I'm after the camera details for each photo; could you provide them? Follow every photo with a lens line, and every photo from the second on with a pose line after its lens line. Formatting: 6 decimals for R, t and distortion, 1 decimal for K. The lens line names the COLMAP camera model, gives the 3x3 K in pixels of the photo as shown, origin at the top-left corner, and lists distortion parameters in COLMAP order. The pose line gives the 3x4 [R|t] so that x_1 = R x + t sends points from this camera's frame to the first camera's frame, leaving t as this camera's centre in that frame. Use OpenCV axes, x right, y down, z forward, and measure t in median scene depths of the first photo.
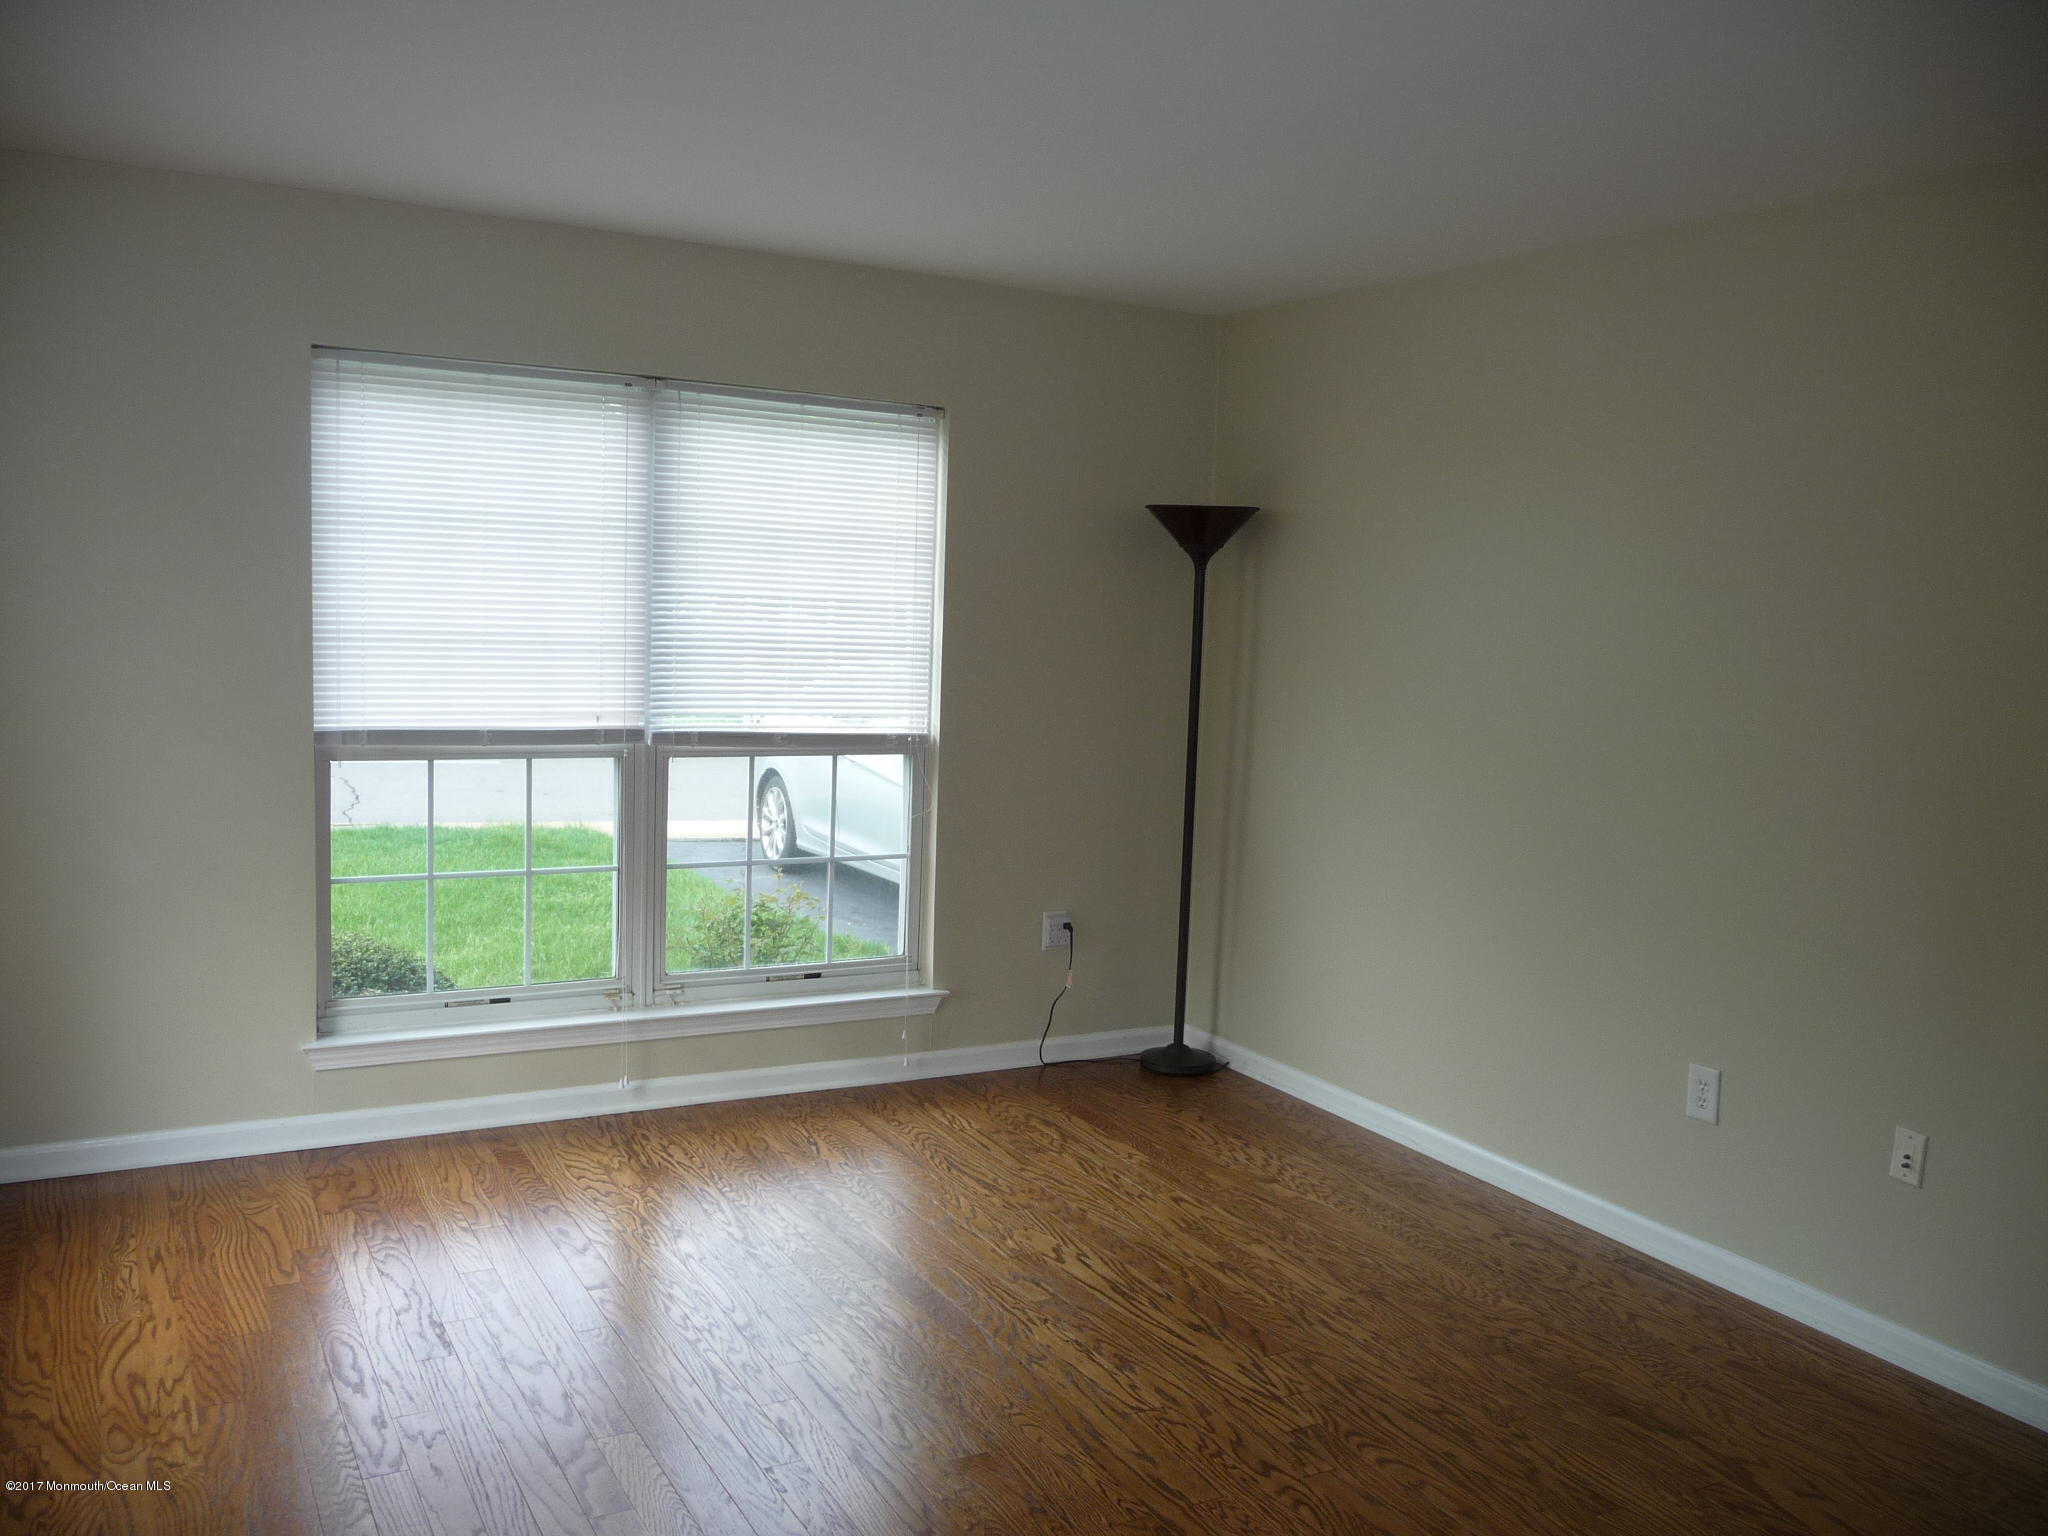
lens RADIAL K [[1670.5, 0, 1036.4], [0, 1670.5, 767.8], [0, 0, 1]] dist [-0.043639, 0.031365]
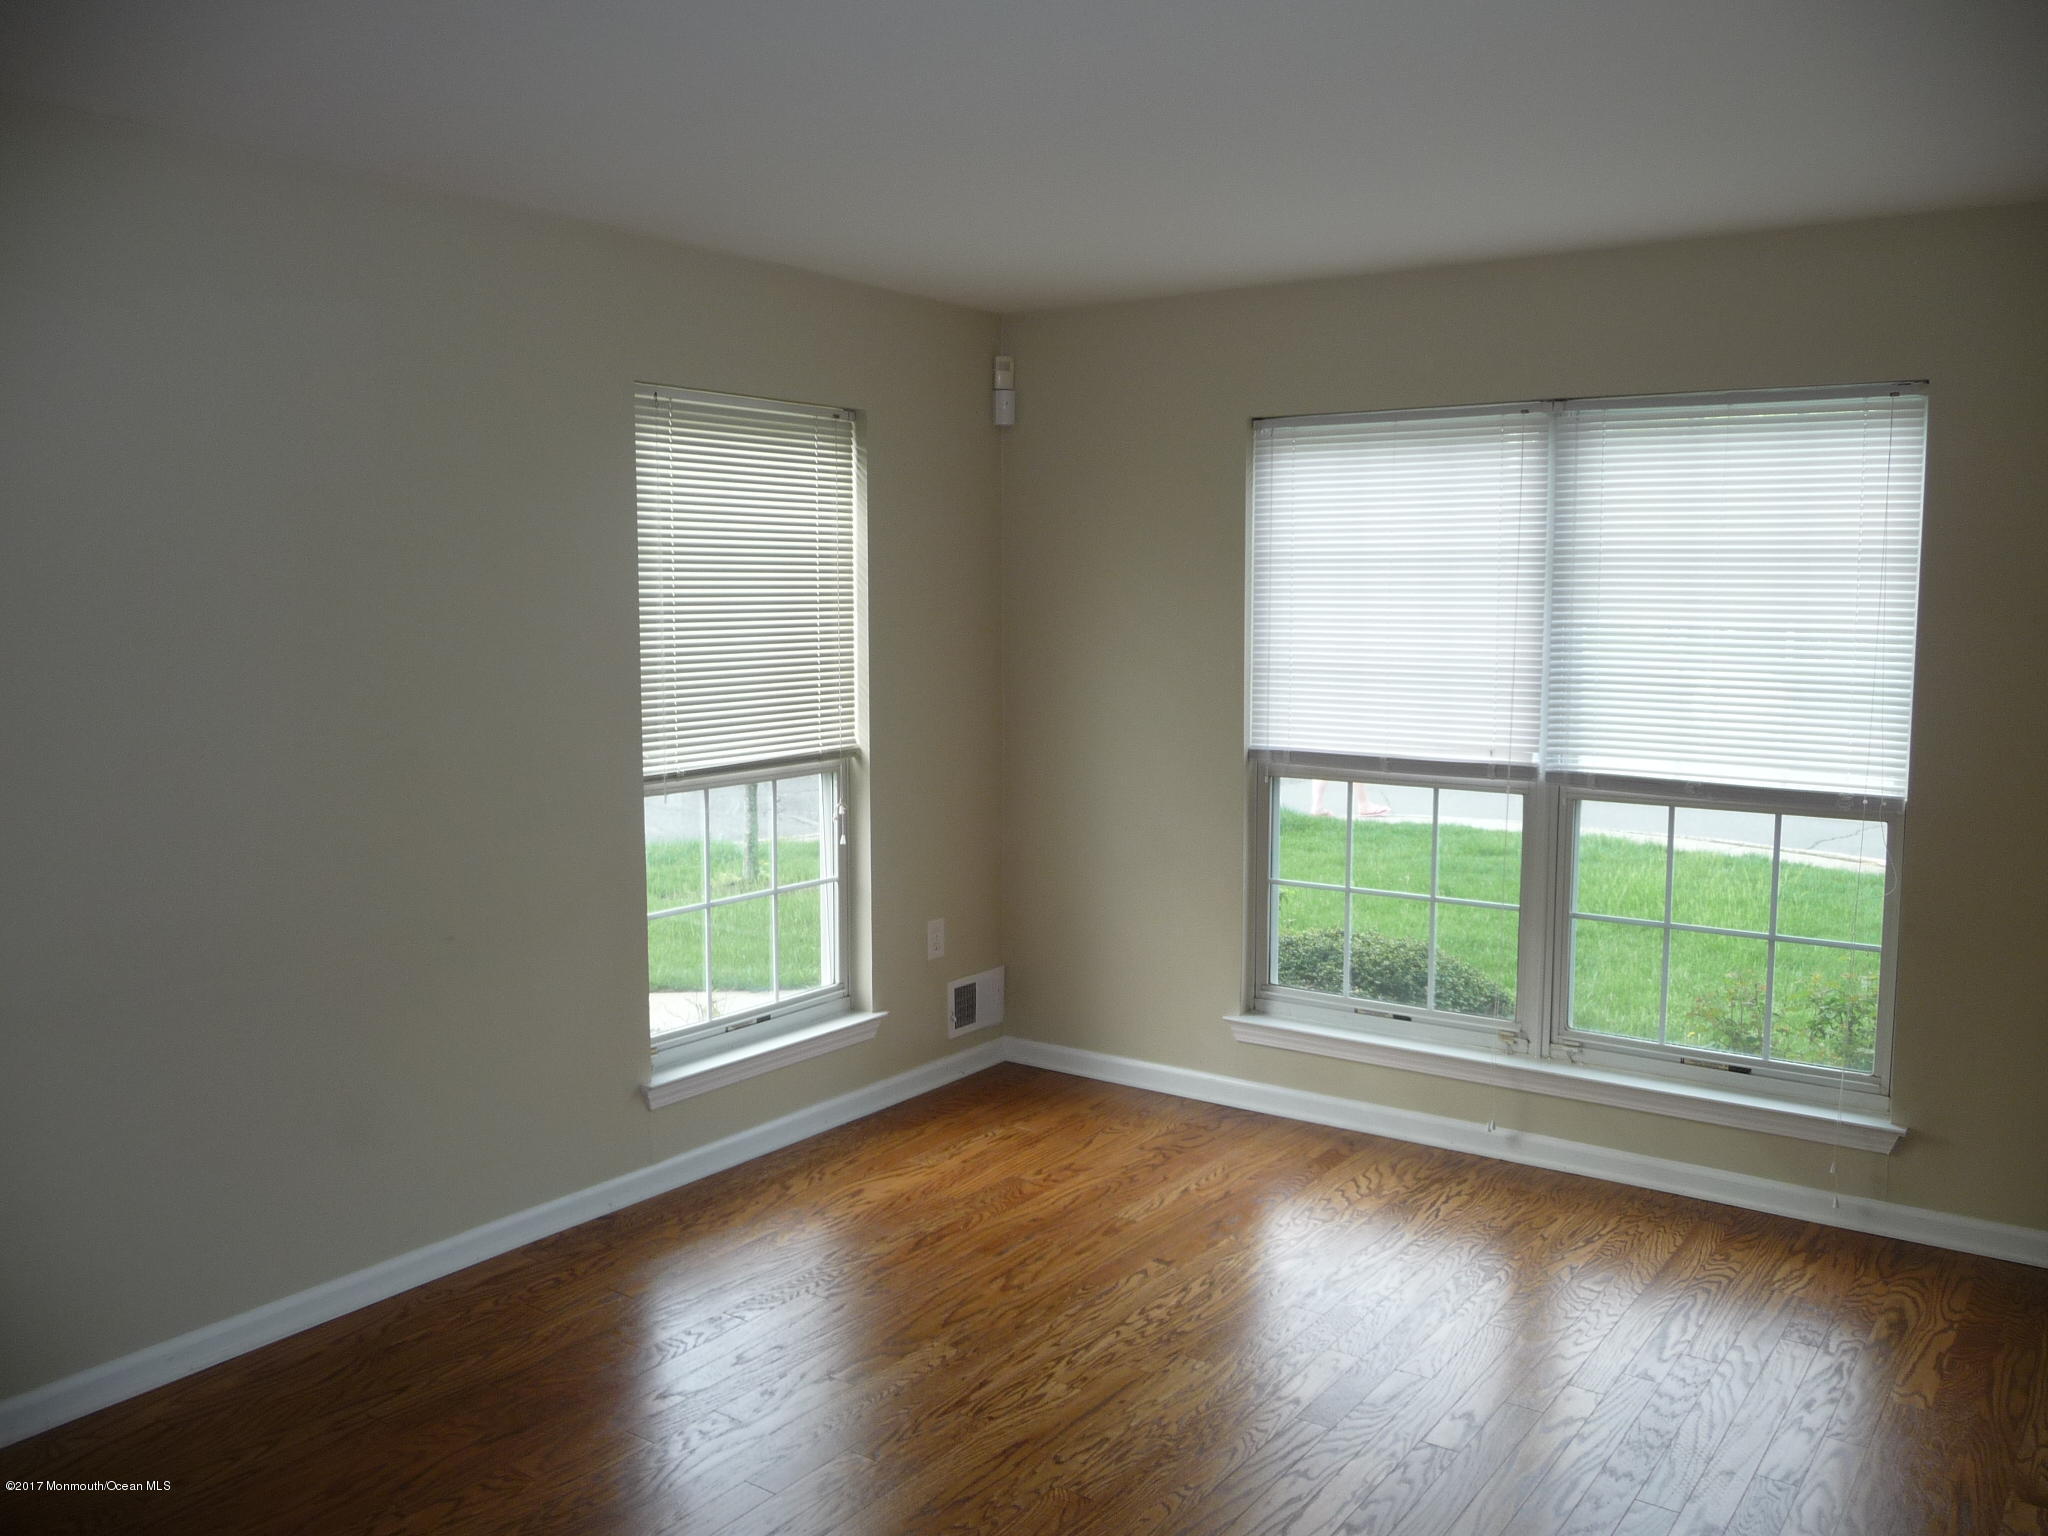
lens RADIAL K [[1670.5, 0, 1036.4], [0, 1670.5, 767.8], [0, 0, 1]] dist [-0.043639, 0.031365]
pose [[0.432049, 0.055388, -0.900148, 0.506462], [-0.078806, 0.996613, 0.023499, -0.022628], [0.898400, 0.060784, 0.434951, 0.326853]]
